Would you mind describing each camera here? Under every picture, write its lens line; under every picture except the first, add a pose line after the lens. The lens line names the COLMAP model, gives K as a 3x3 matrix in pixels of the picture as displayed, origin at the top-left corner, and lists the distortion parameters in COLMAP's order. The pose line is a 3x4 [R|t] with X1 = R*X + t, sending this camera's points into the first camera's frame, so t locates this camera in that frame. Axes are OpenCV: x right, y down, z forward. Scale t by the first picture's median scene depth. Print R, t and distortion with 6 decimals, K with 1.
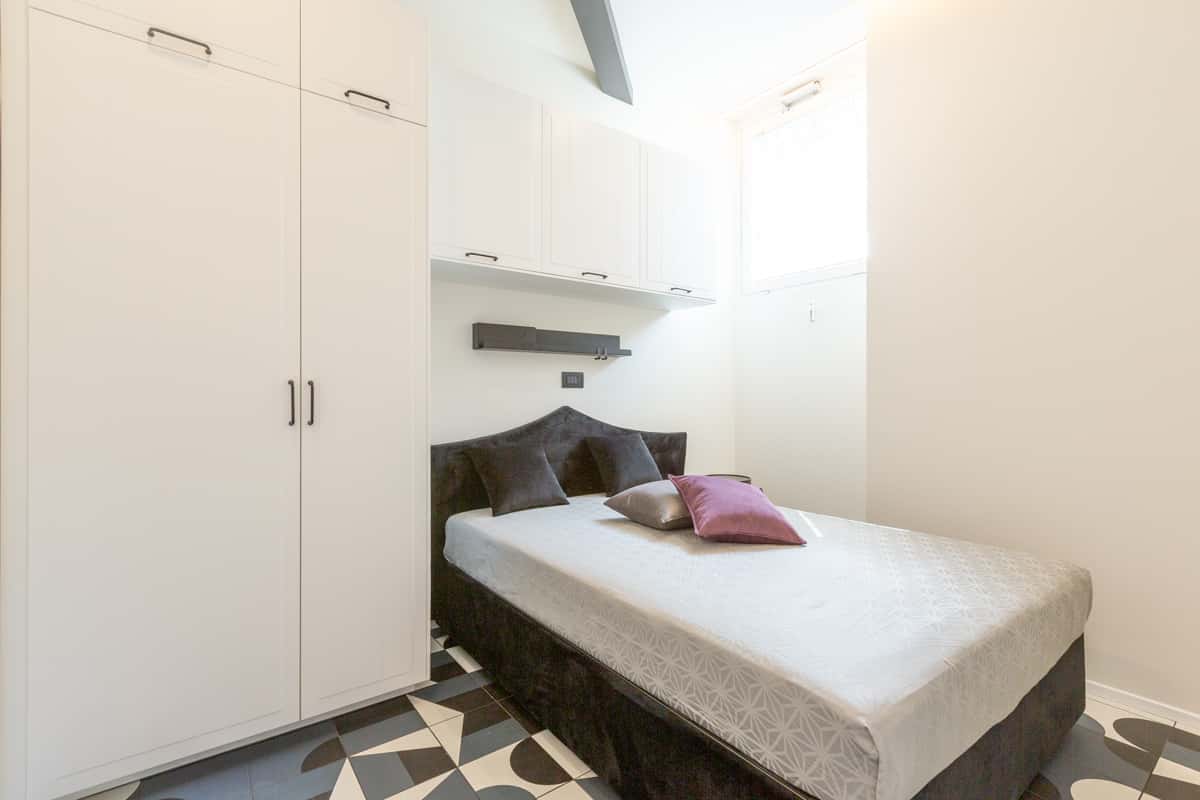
lens RADIAL K [[543.0, 0, 599.3], [0, 543.0, 395.4], [0, 0, 1]] dist [0.001687, -0.000551]
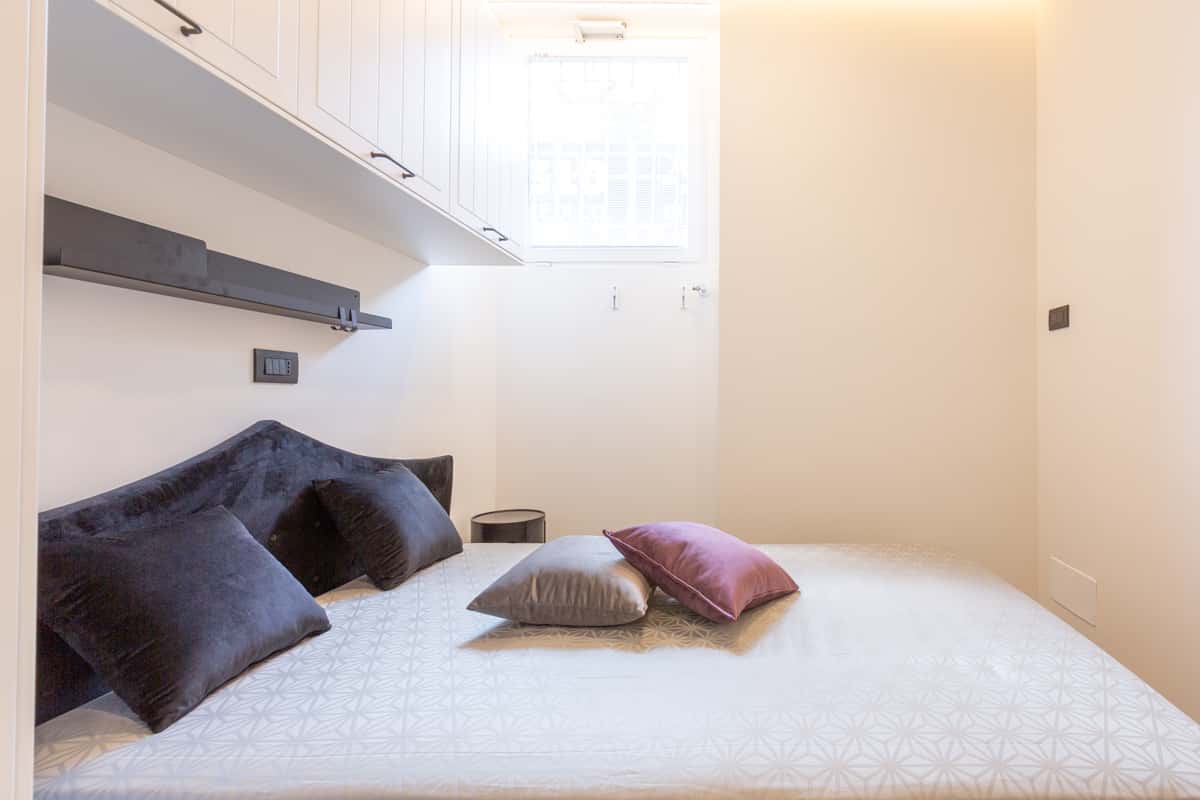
lens RADIAL K [[575.8, 0, 747.6], [0, 575.8, 395.8], [0, 0, 1]] dist [0.000204, -0.000160]
pose [[0.589886, 0.007582, 0.807451, -0.244968], [-0.002508, 0.999968, -0.007557, 0.000684], [-0.807482, 0.002433, 0.589887, 0.402799]]
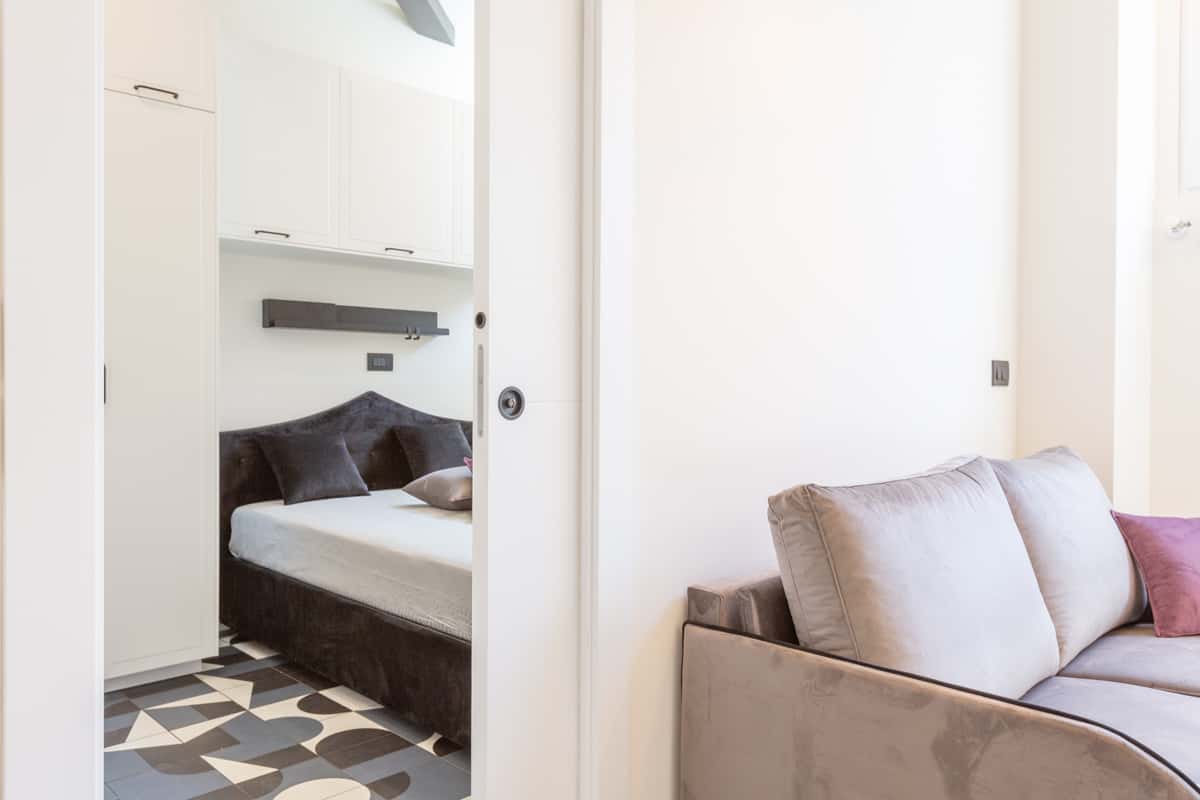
lens RADIAL K [[855.8, 0, 597.5], [0, 855.8, 389.2], [0, 0, 1]] dist [-0.000048, -0.001148]
pose [[0.989592, 0.004716, 0.143822, 0.115762], [-0.006061, 0.999942, 0.008915, 0.001777], [-0.143772, -0.009694, 0.989563, -0.497403]]
